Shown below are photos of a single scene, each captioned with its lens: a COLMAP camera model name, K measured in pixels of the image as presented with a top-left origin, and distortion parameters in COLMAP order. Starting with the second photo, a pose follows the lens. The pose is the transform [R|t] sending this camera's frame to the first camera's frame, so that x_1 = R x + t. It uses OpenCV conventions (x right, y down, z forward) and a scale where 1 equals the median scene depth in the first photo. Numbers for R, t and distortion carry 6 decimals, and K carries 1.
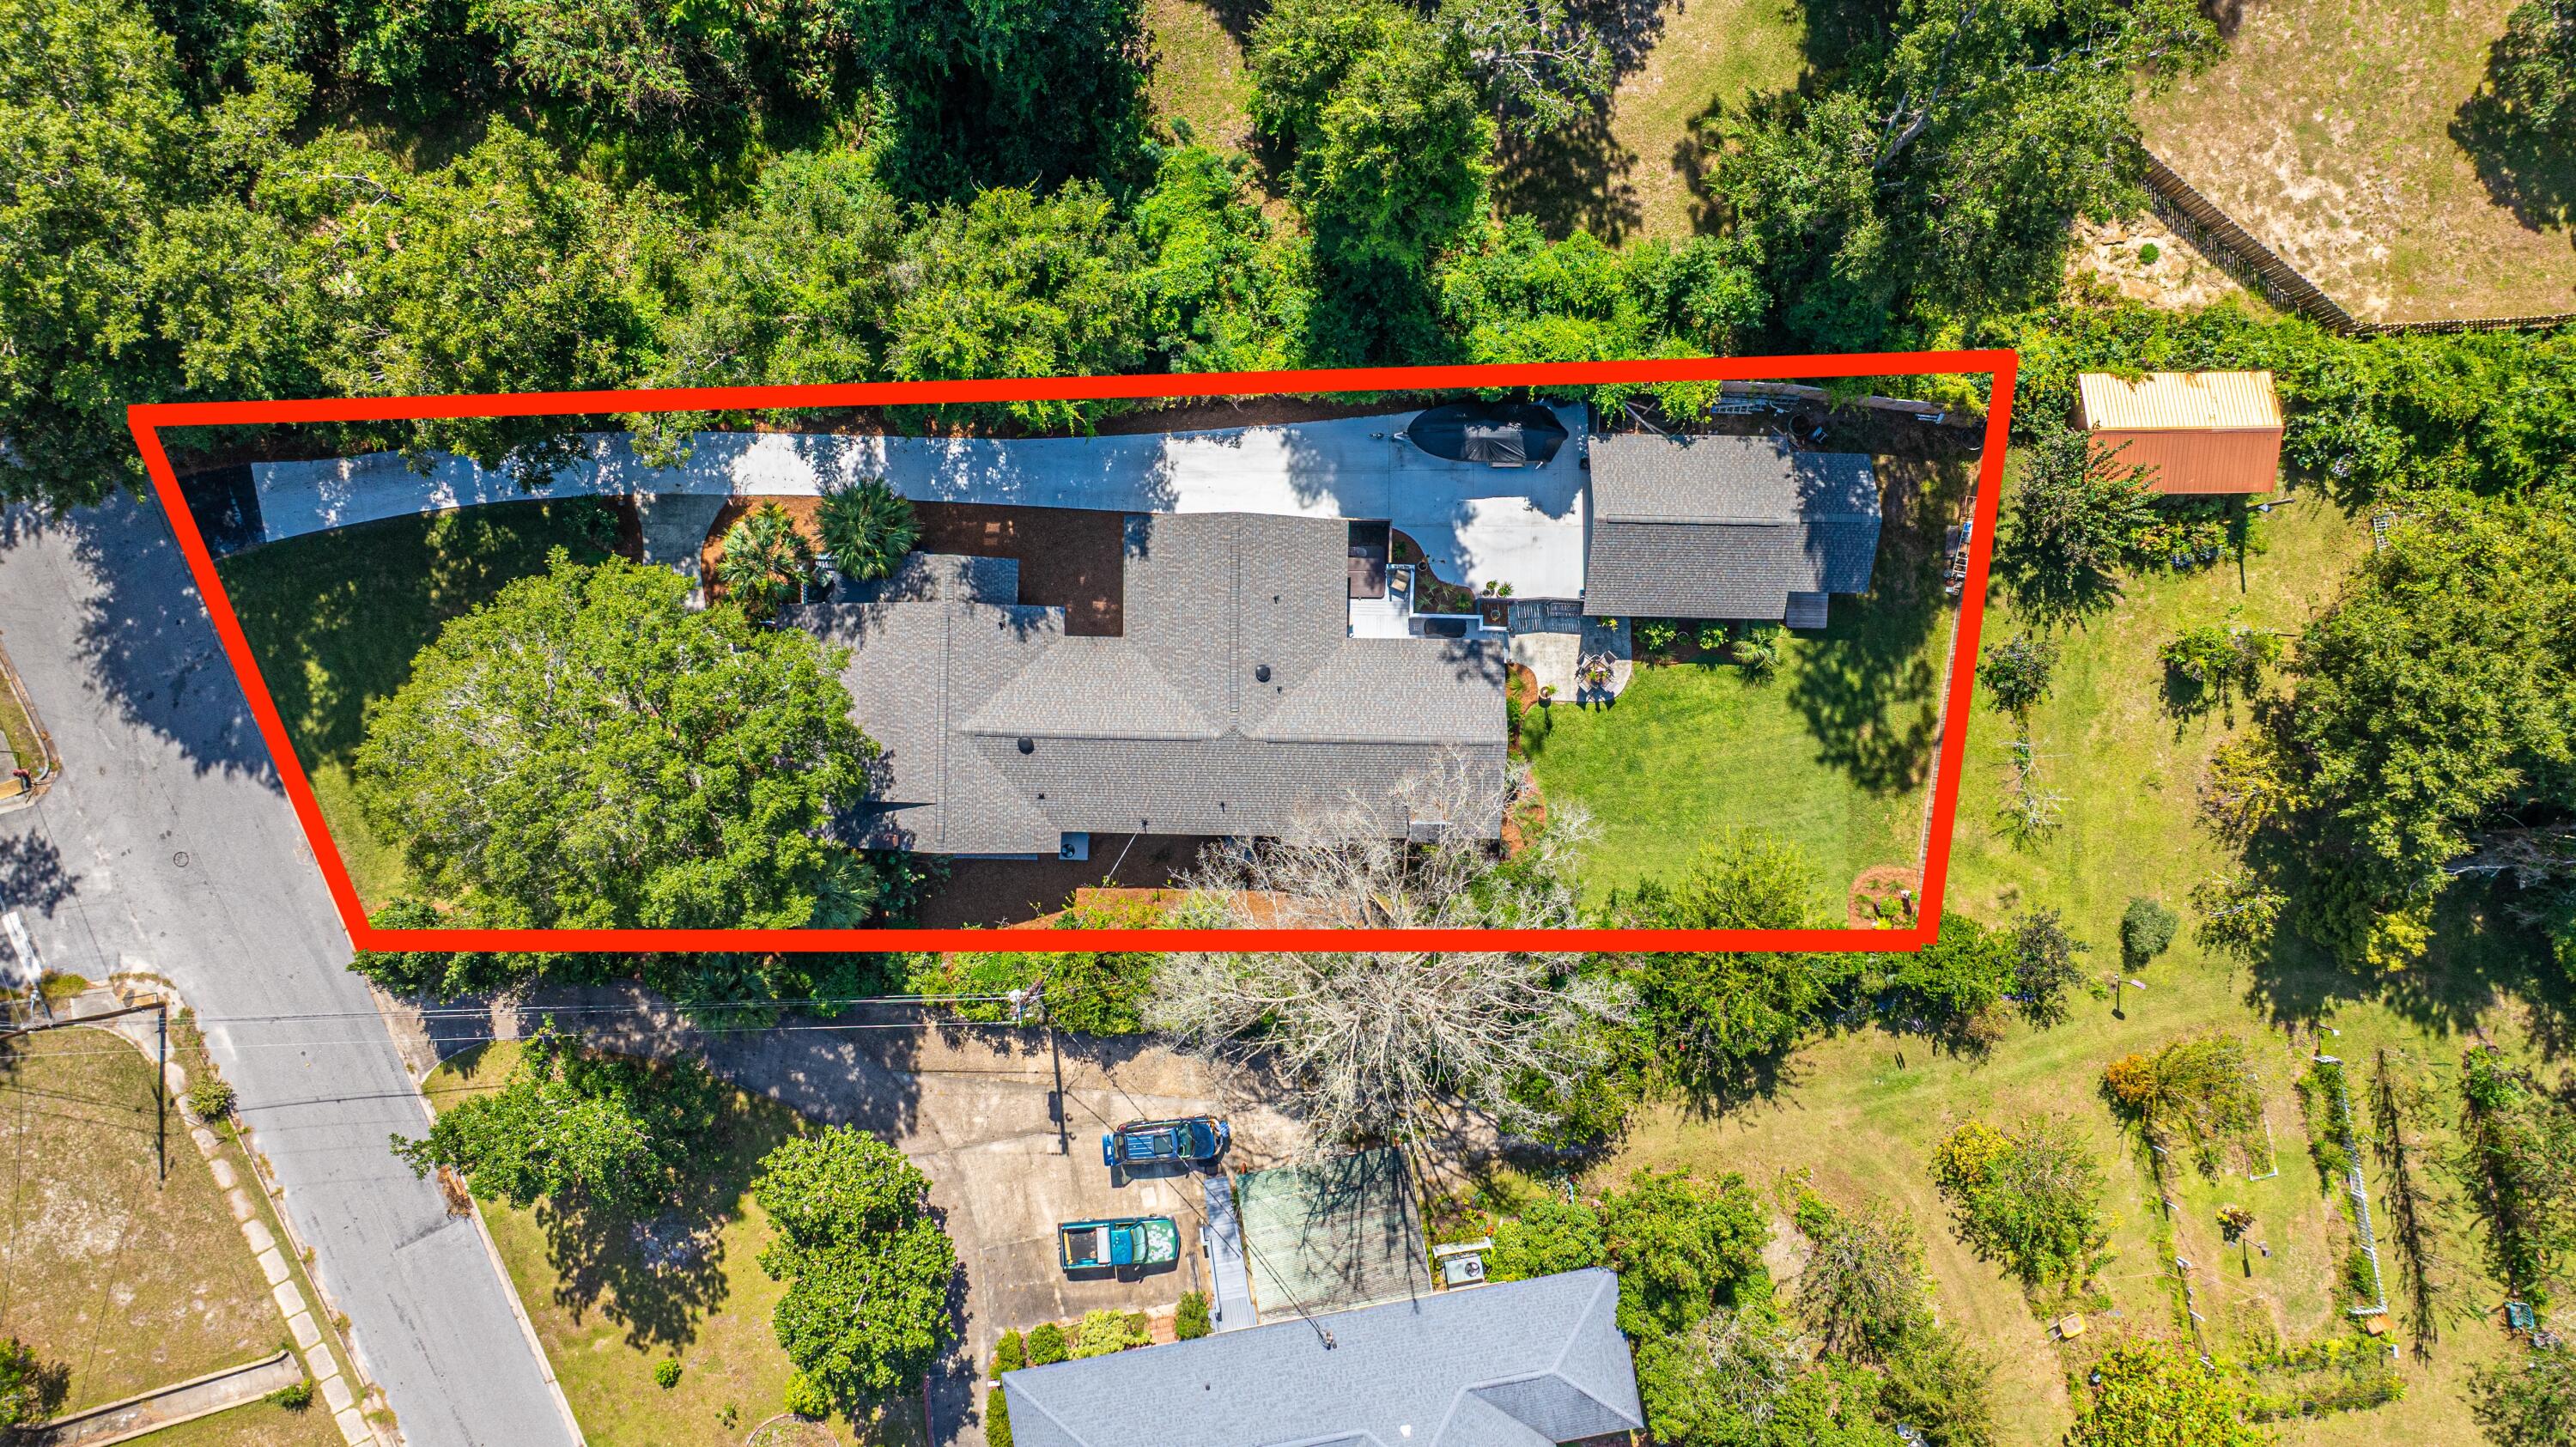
lens RADIAL K [[1821.6, 0, 1296.9], [0, 1821.6, 718.4], [0, 0, 1]] dist [-0.031384, 0.019072]
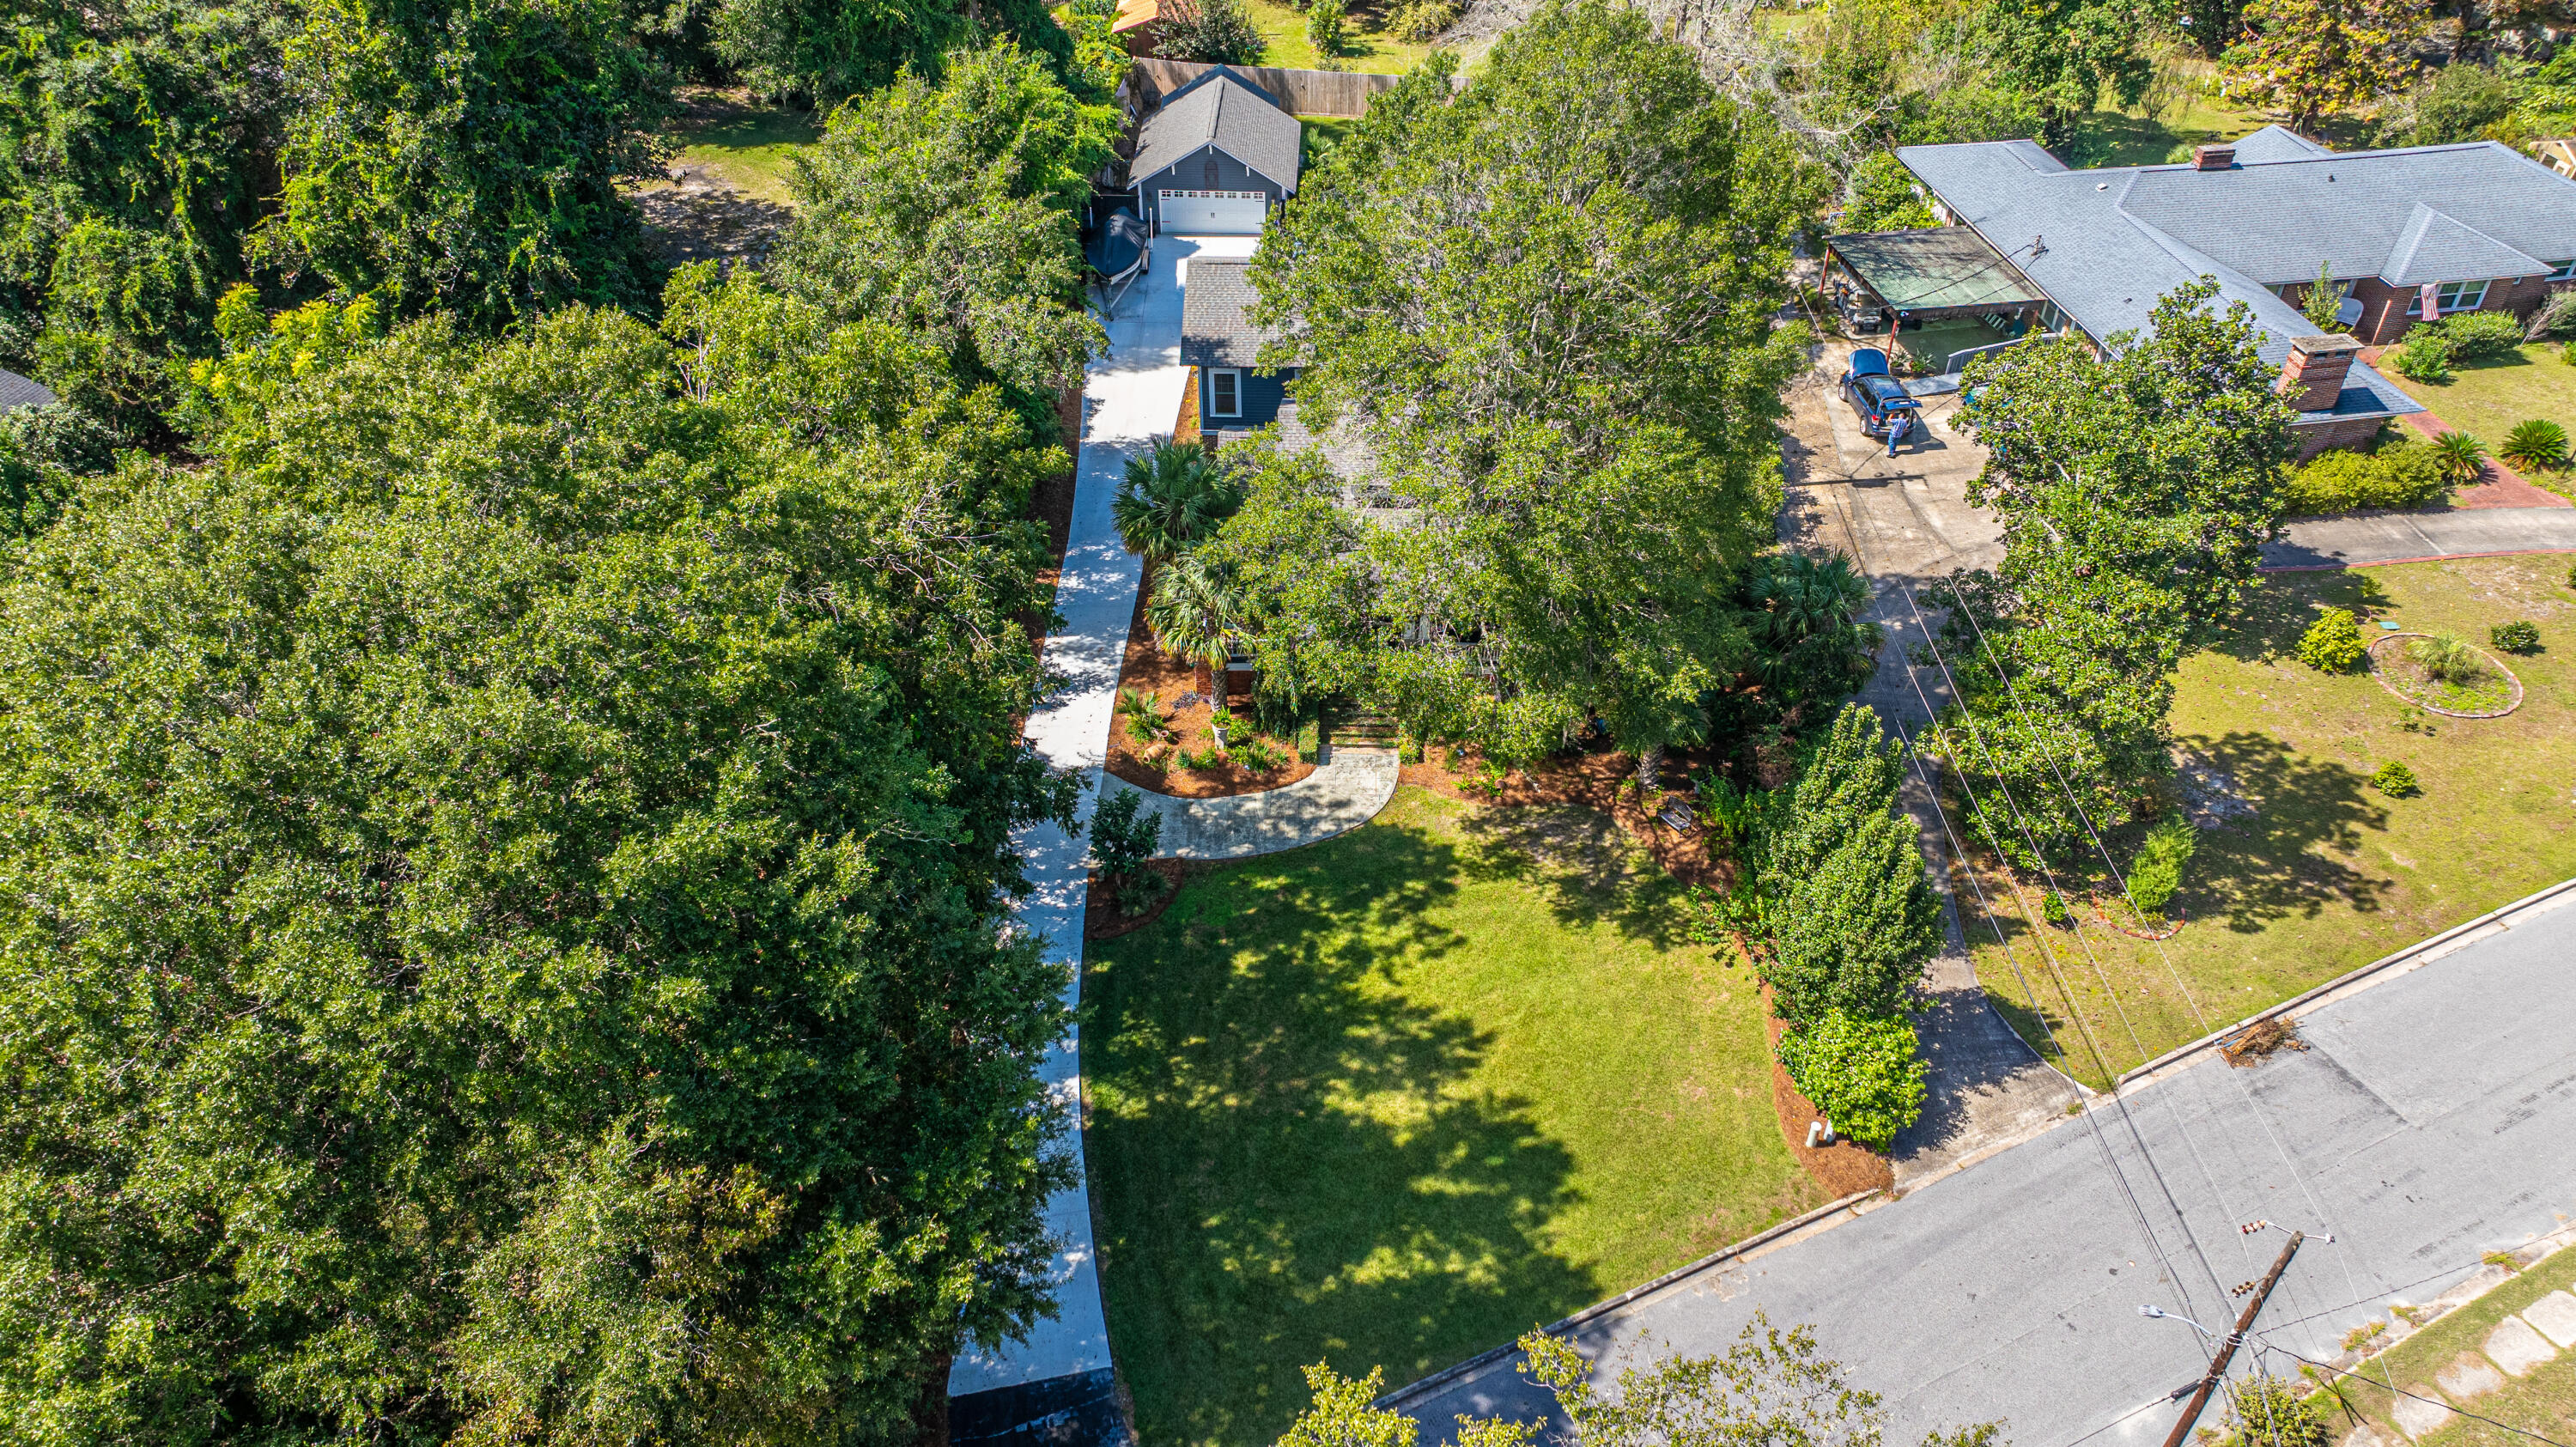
lens RADIAL K [[1821.6, 0, 1304.0], [0, 1821.6, 721.1], [0, 0, 1]] dist [-0.031384, 0.019072]
pose [[0.007379, -0.634087, 0.773227, -0.856502], [0.999912, 0.013195, 0.001278, -0.048704], [-0.011013, 0.773149, 0.634128, 0.554719]]
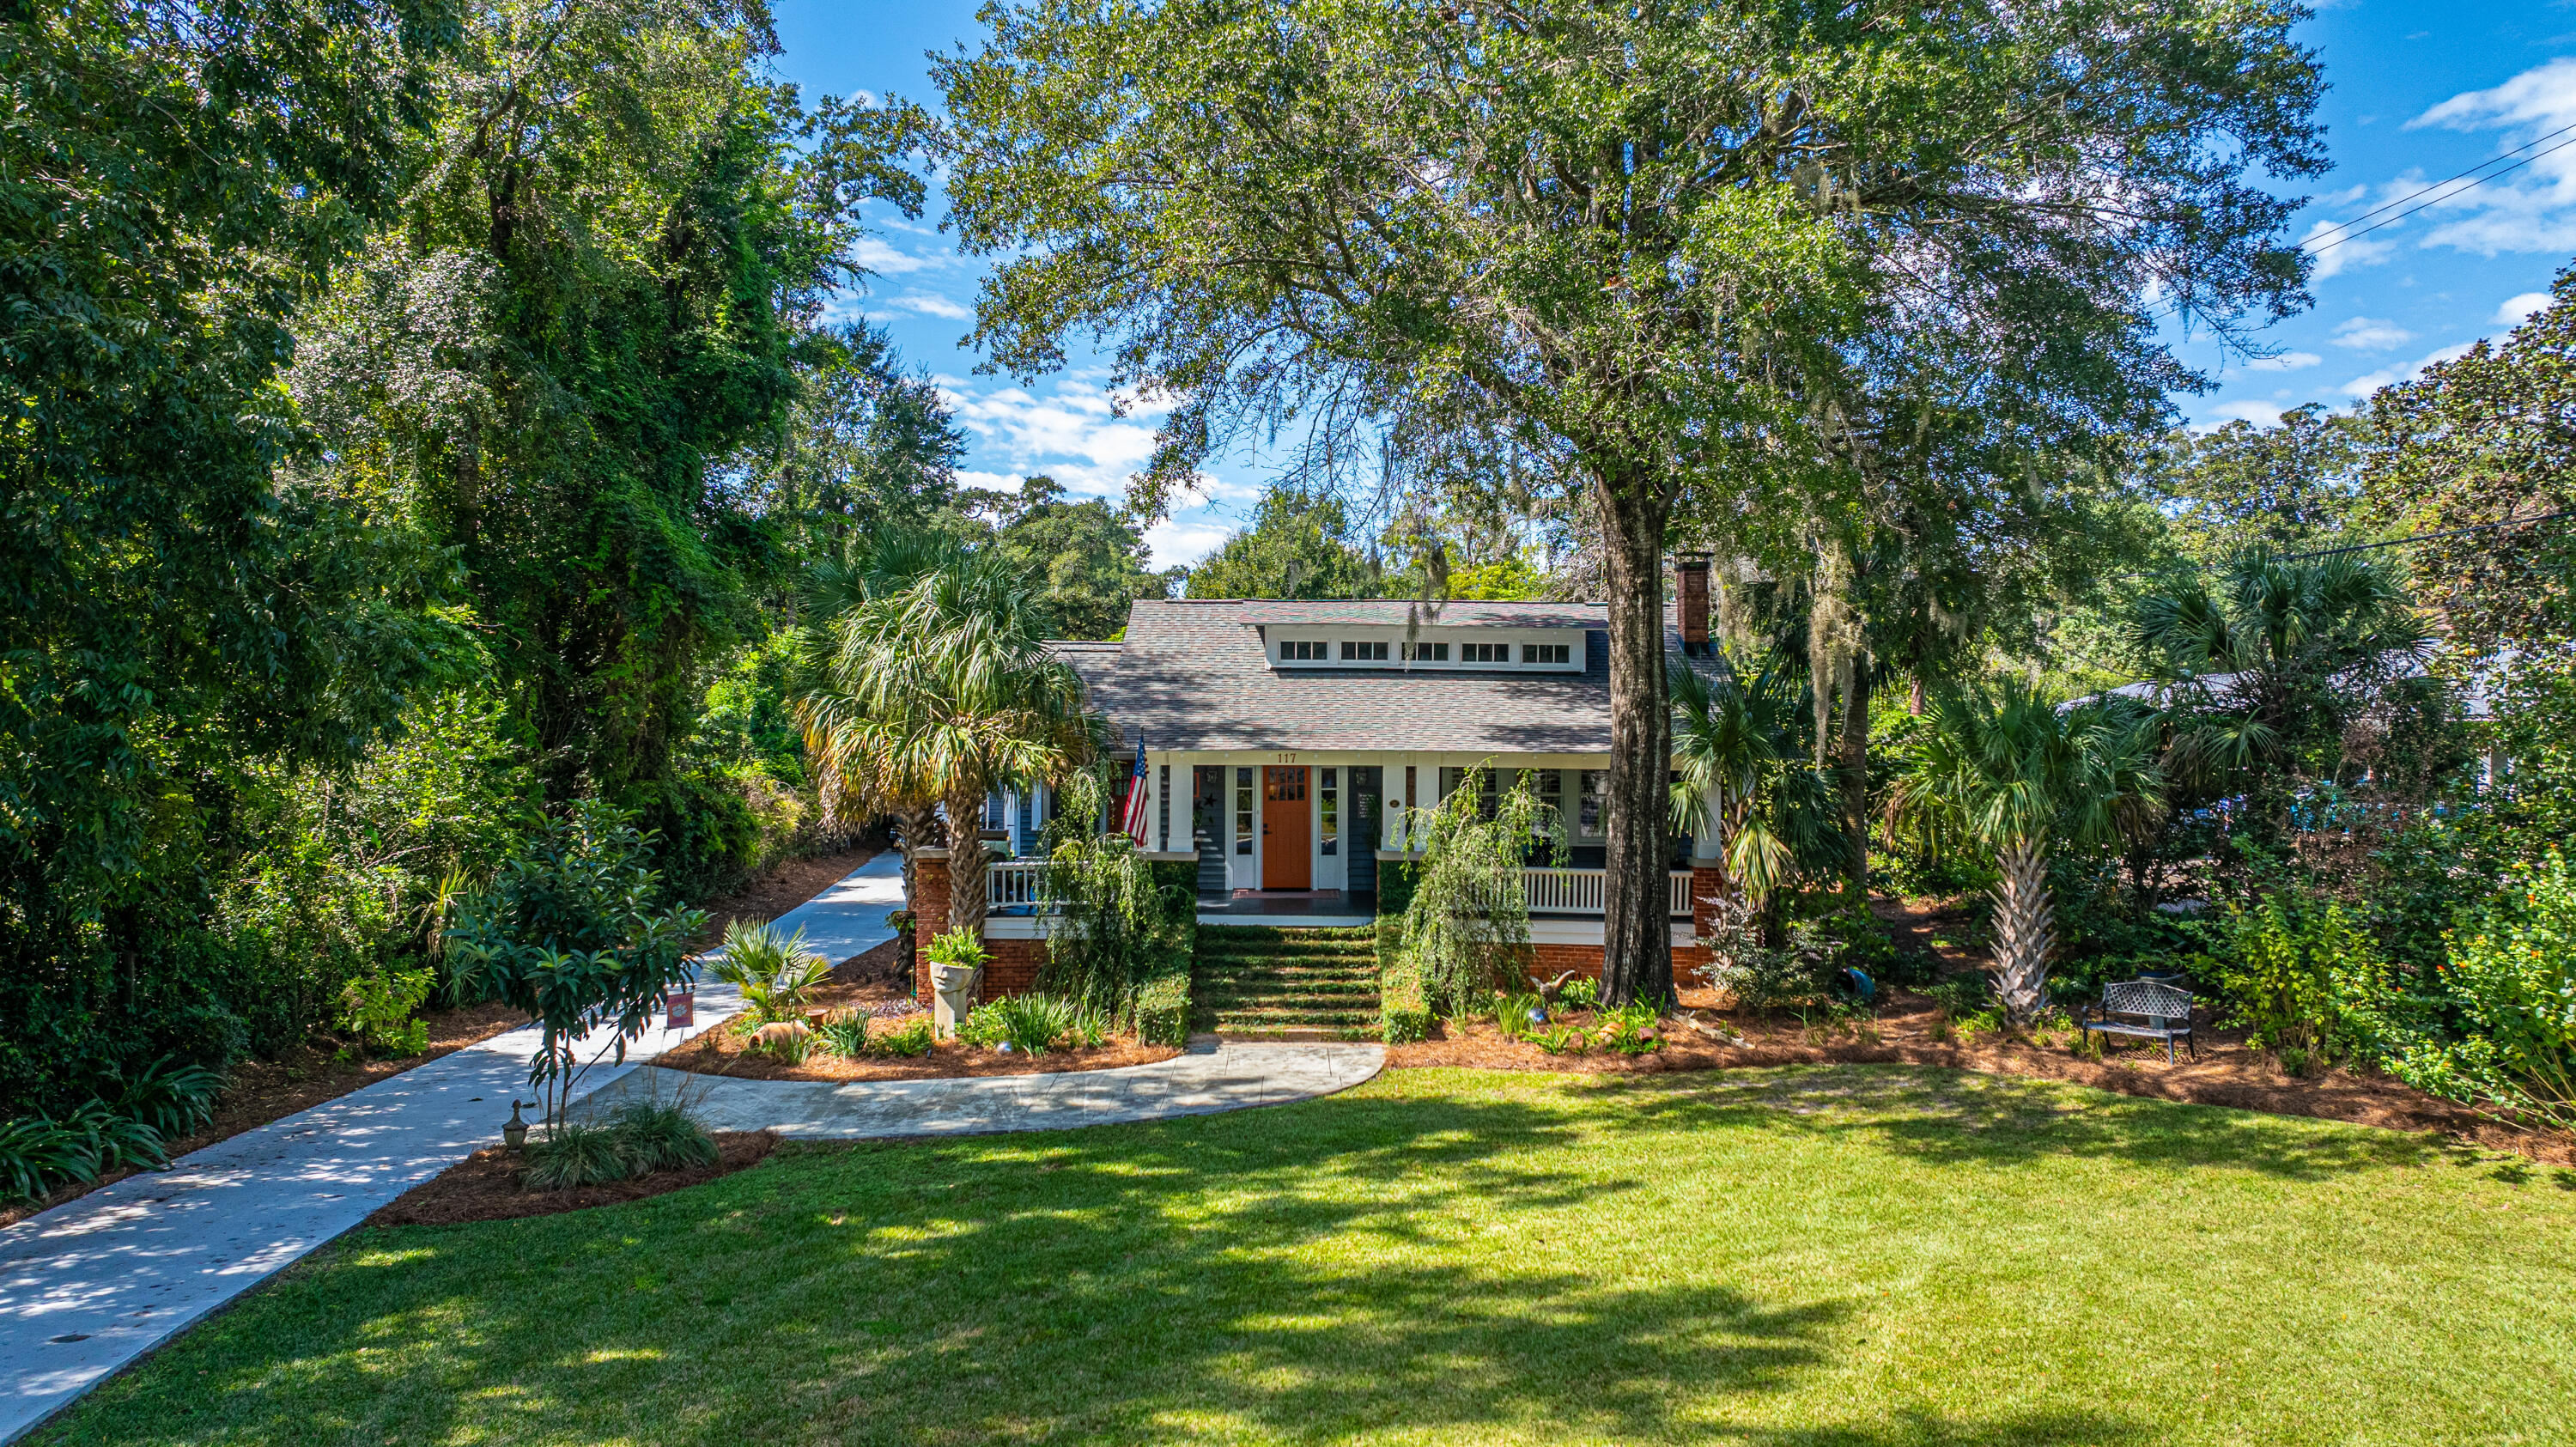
lens RADIAL K [[1821.6, 0, 1305.3], [0, 1821.6, 698.7], [0, 0, 1]] dist [-0.031384, 0.019072]
pose [[-0.029594, 0.017034, 0.999417, -0.603798], [0.999416, 0.017597, 0.029294, -0.032482], [-0.017087, 0.999700, -0.017545, 0.968325]]
